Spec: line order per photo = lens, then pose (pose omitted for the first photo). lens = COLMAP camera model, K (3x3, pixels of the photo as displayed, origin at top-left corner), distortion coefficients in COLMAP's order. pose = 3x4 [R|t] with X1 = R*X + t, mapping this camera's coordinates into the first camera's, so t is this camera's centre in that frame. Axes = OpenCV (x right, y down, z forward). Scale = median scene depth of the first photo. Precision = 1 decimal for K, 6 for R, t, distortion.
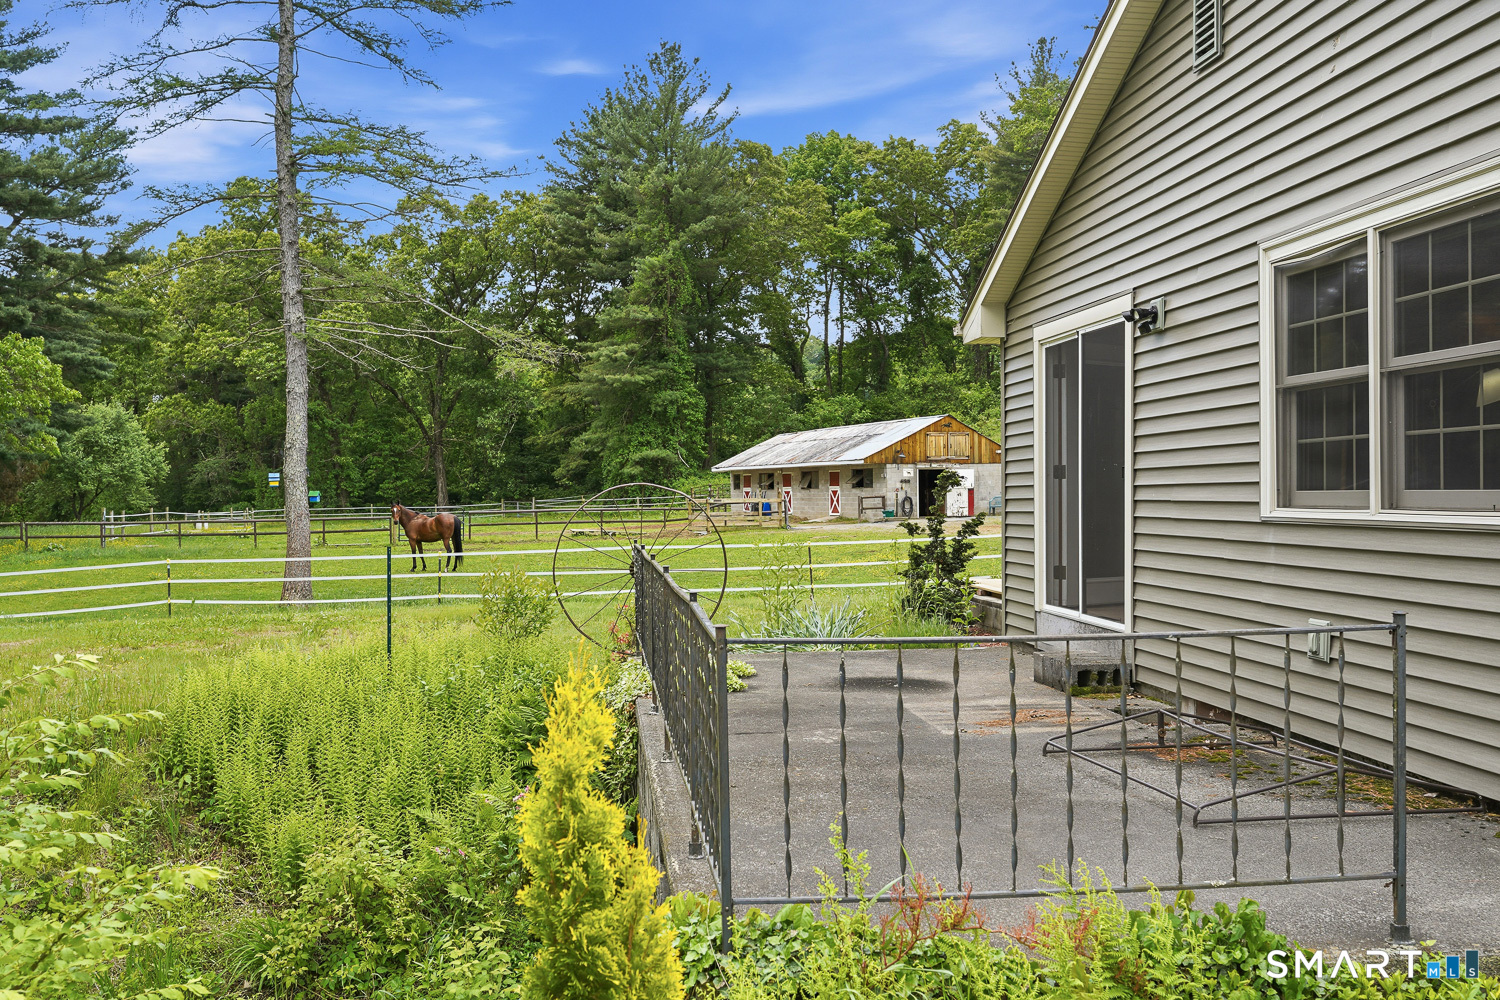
lens RADIAL K [[1522.5, 0, 748.5], [0, 1522.5, 499.7], [0, 0, 1]] dist [-0.023603, 0.000000]
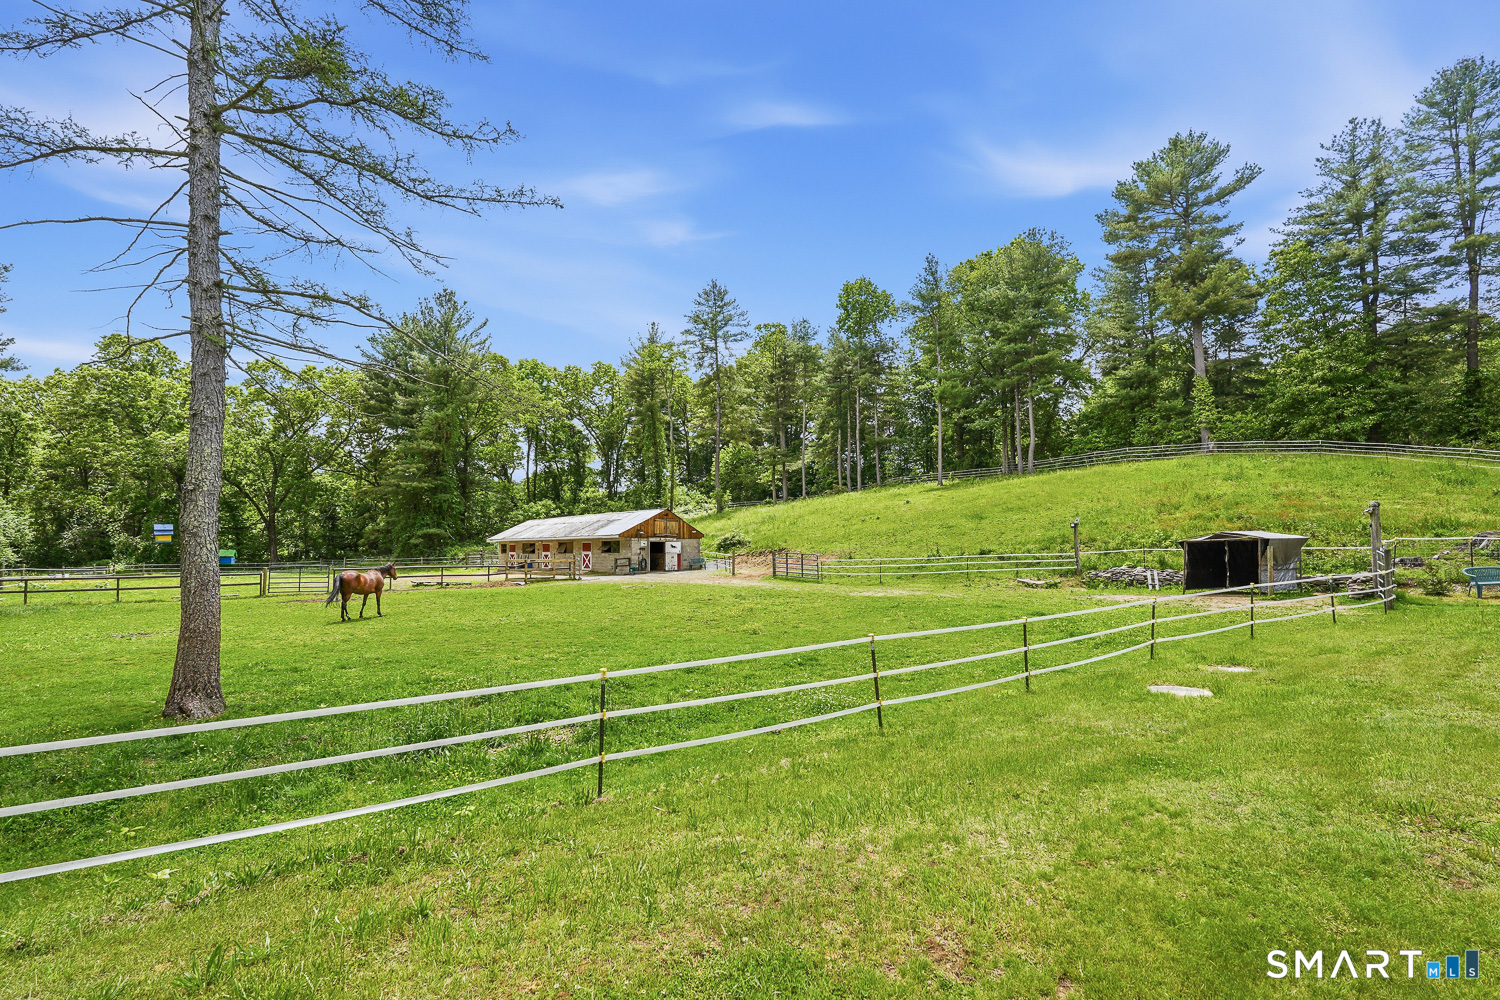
lens RADIAL K [[688.2, 0, 751.5], [0, 688.2, 519.0], [0, 0, 1]] dist [-0.001063, -0.000004]
pose [[0.908288, 0.027859, 0.417416, -0.080261], [-0.003335, 0.998231, -0.059366, -0.000678], [-0.418331, 0.052529, 0.906774, 0.241740]]
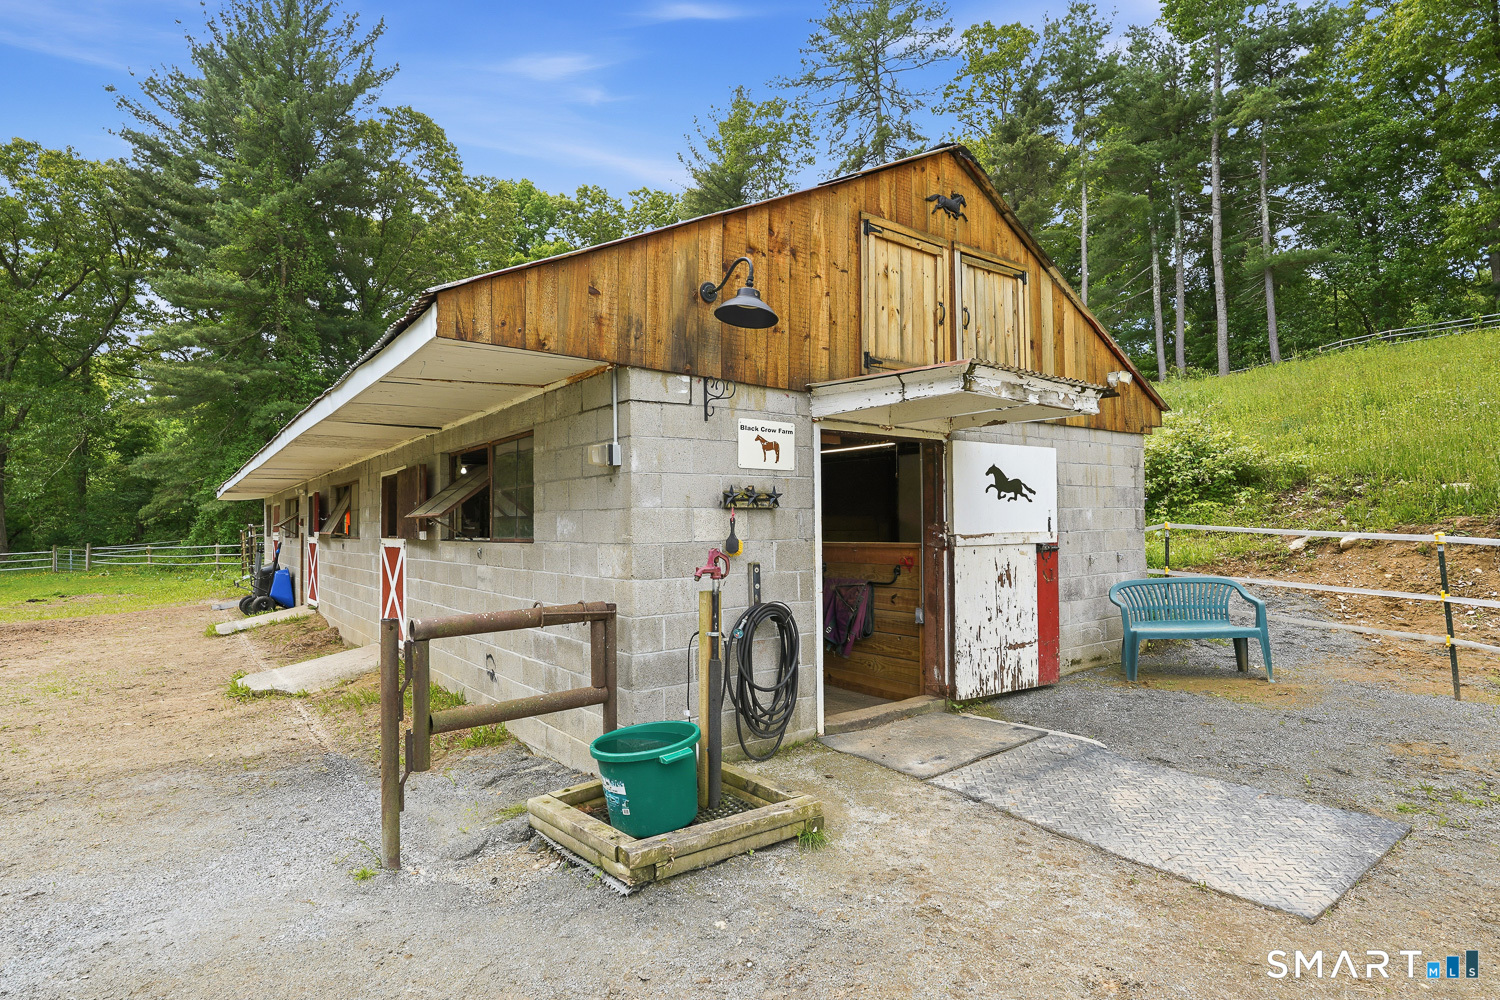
lens RADIAL K [[768.1, 0, 753.0], [0, 768.1, 503.1], [0, 0, 1]] dist [0.000663, 0.000114]
pose [[0.951348, 0.009449, 0.307975, 0.066239], [0.004056, 0.999059, -0.043181, -0.007076], [-0.308093, 0.042329, 0.950414, 0.770633]]
